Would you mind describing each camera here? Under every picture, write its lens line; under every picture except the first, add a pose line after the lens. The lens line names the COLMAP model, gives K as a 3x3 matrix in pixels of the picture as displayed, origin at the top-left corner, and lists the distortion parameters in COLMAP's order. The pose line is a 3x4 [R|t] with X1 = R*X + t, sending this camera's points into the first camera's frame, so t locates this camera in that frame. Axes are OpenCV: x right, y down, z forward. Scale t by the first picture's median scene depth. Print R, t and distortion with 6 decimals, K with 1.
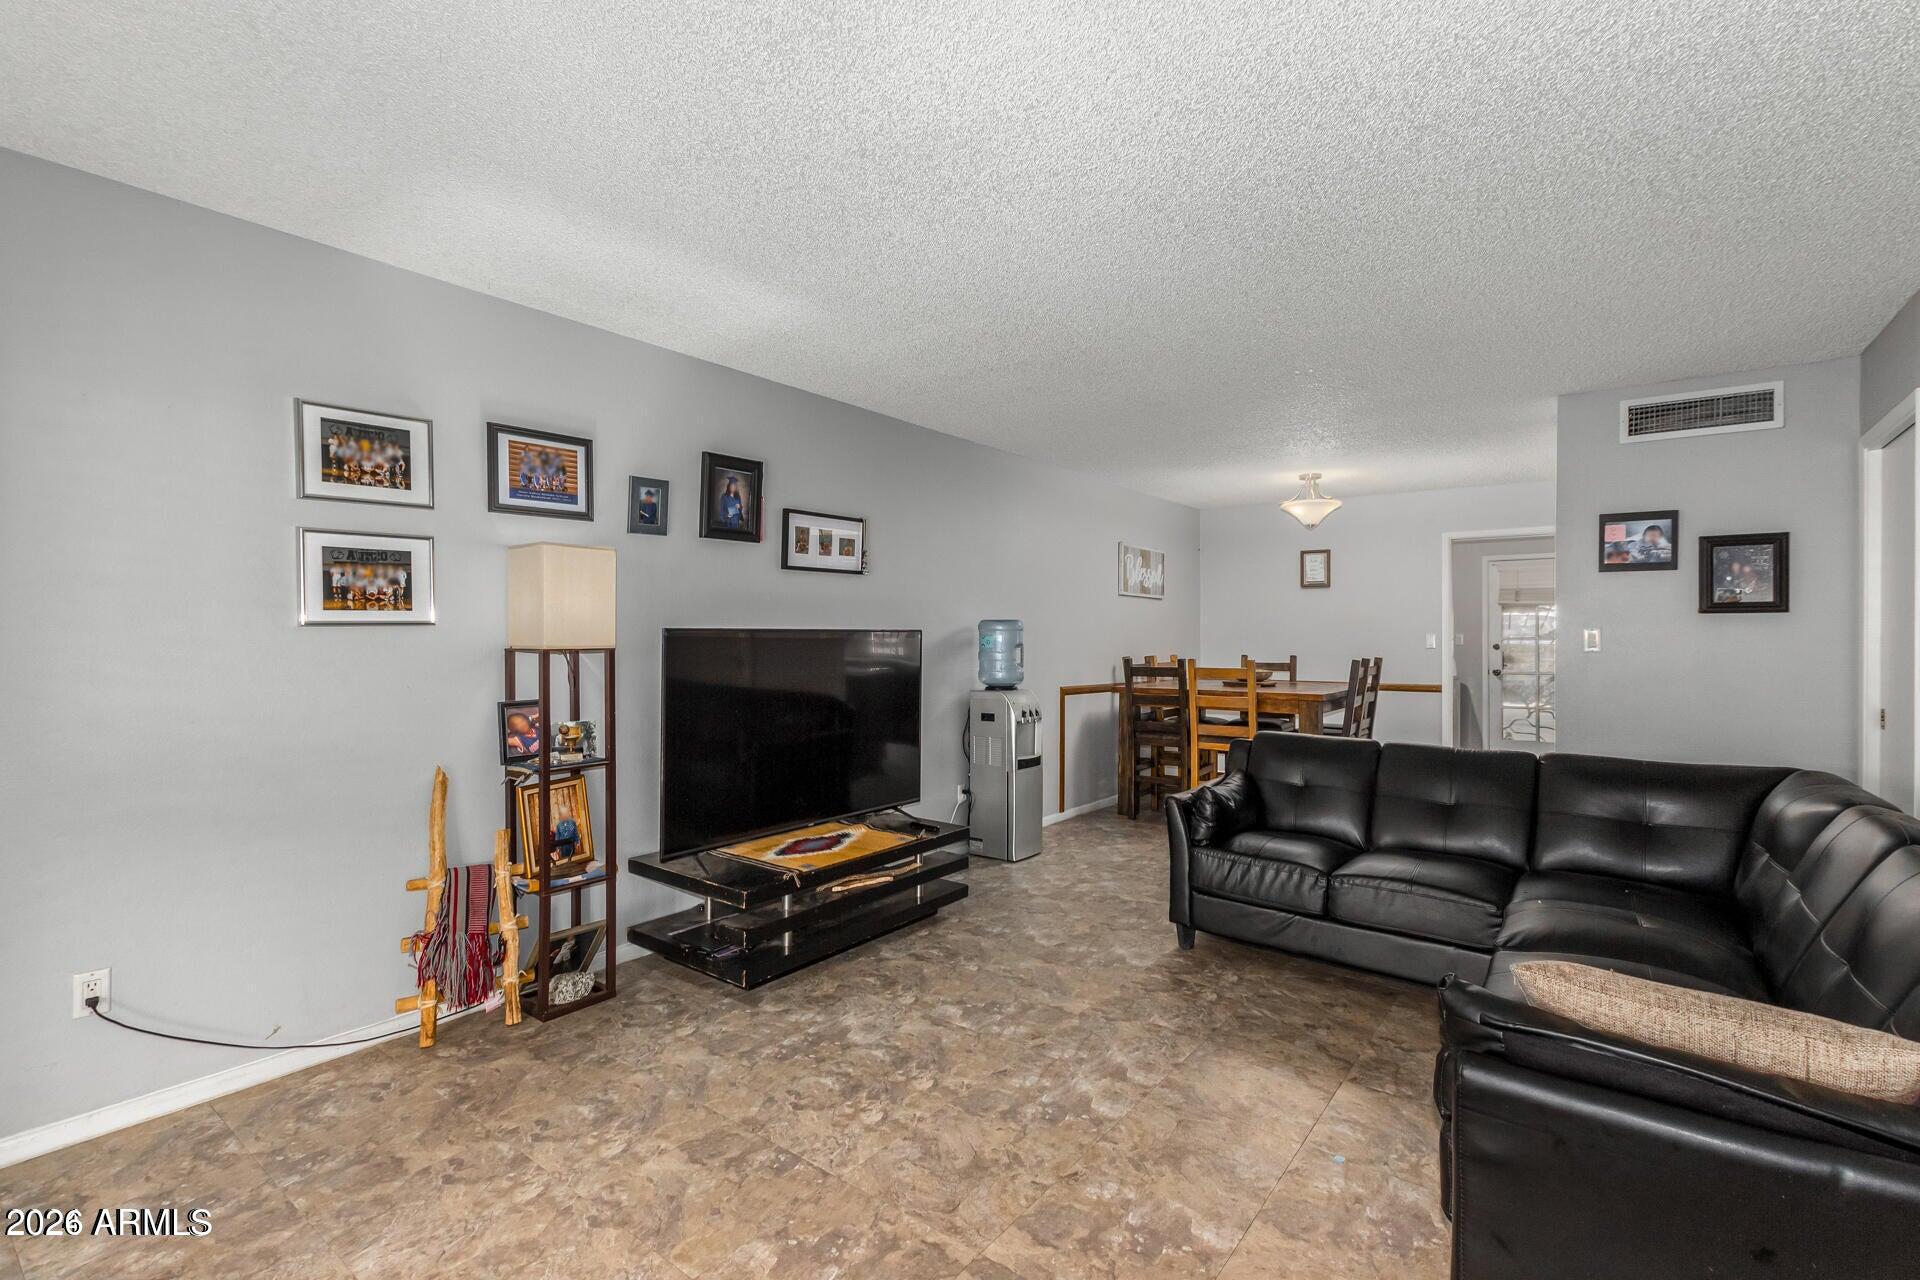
lens RADIAL K [[888.1, 0, 945.0], [0, 888.1, 635.7], [0, 0, 1]] dist [0.000745, -0.001320]
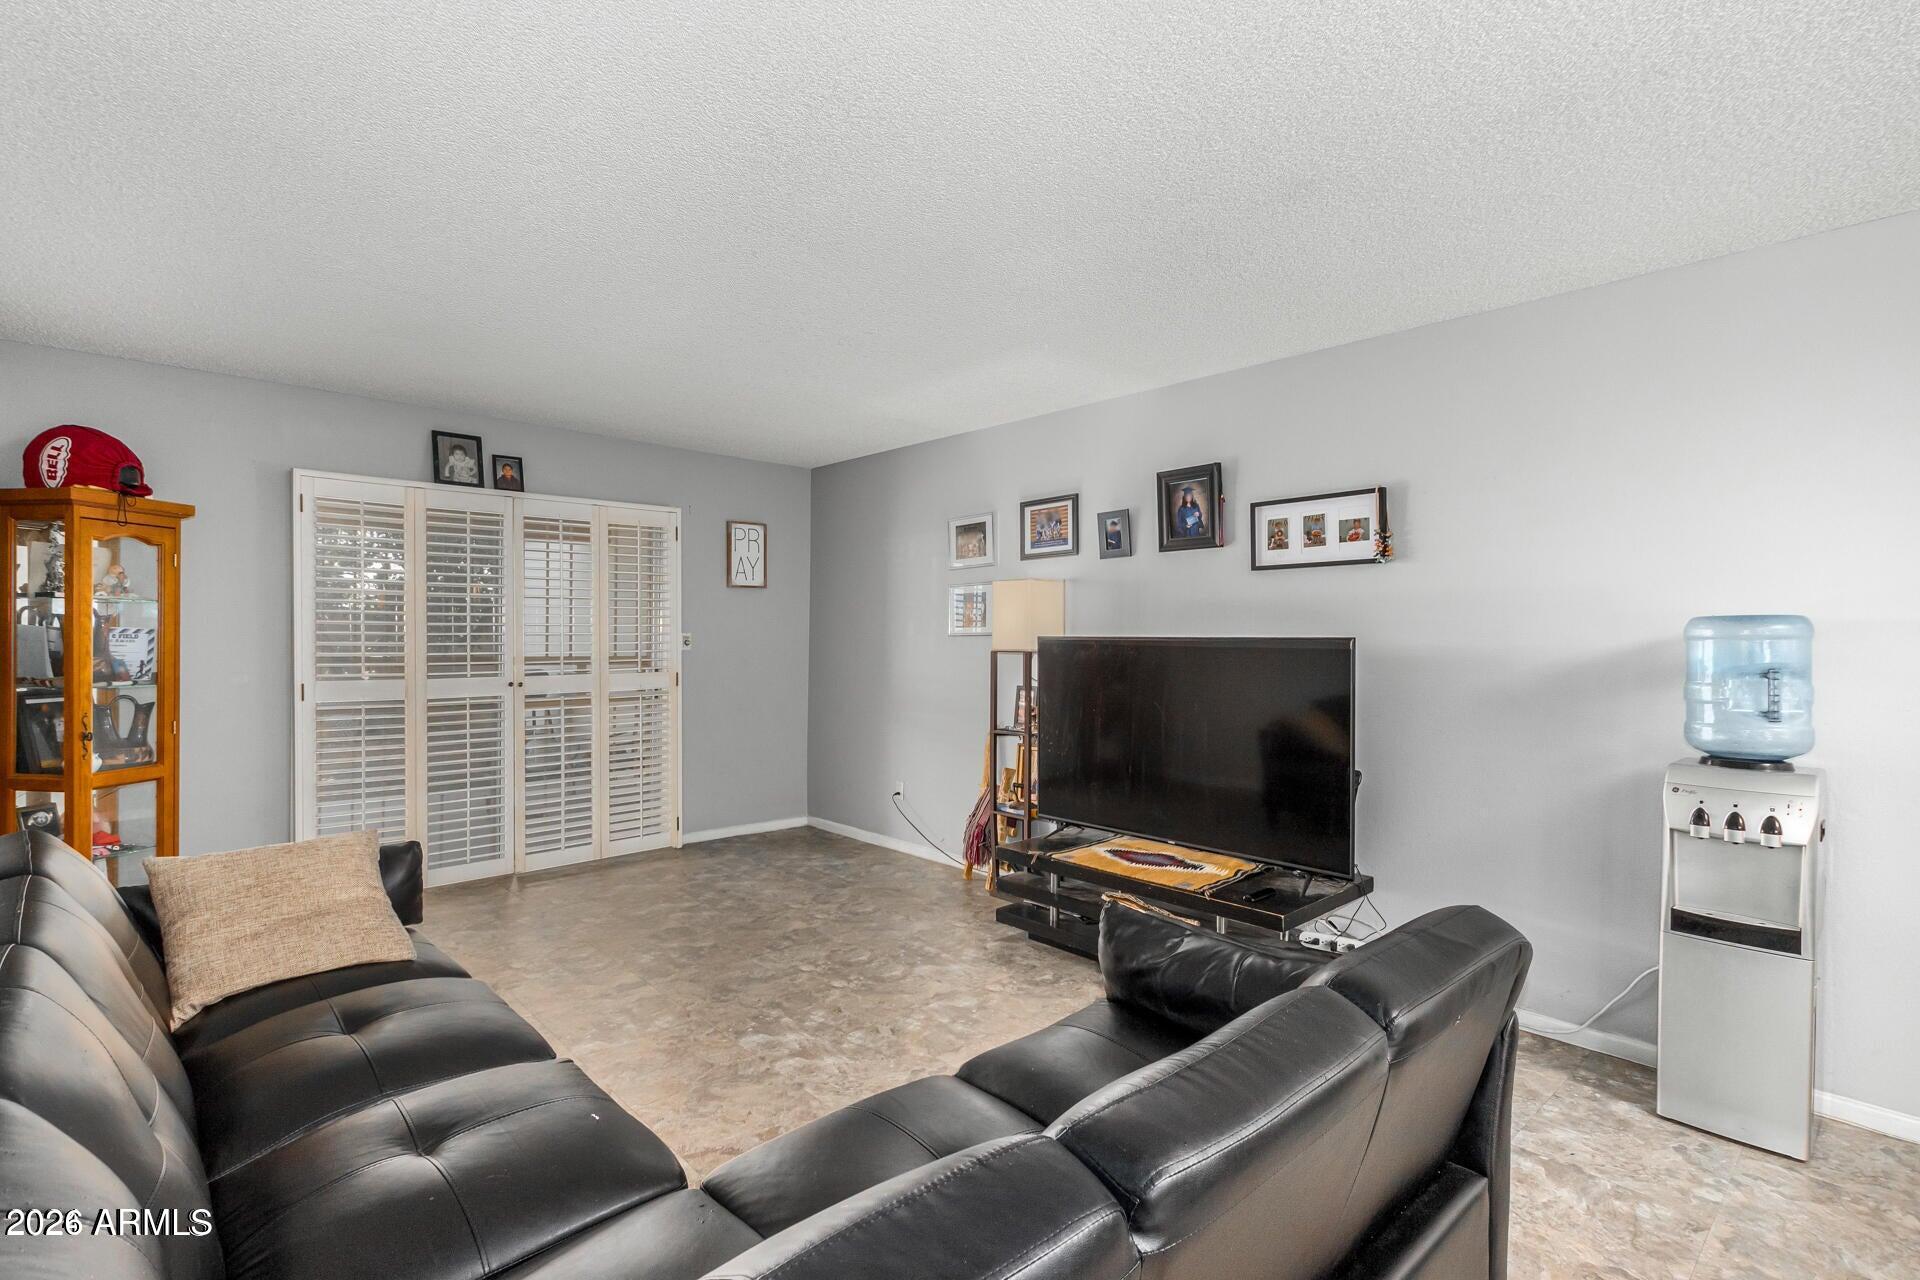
lens RADIAL K [[920.2, 0, 960.0], [0, 920.2, 640.0], [0, 0, 1]] dist [-0.000347, -0.000099]
pose [[-0.179470, -0.000976, -0.983763, 0.985846], [-0.011383, 0.999935, 0.001084, -0.003002], [0.983698, 0.011393, -0.179470, 1.092127]]
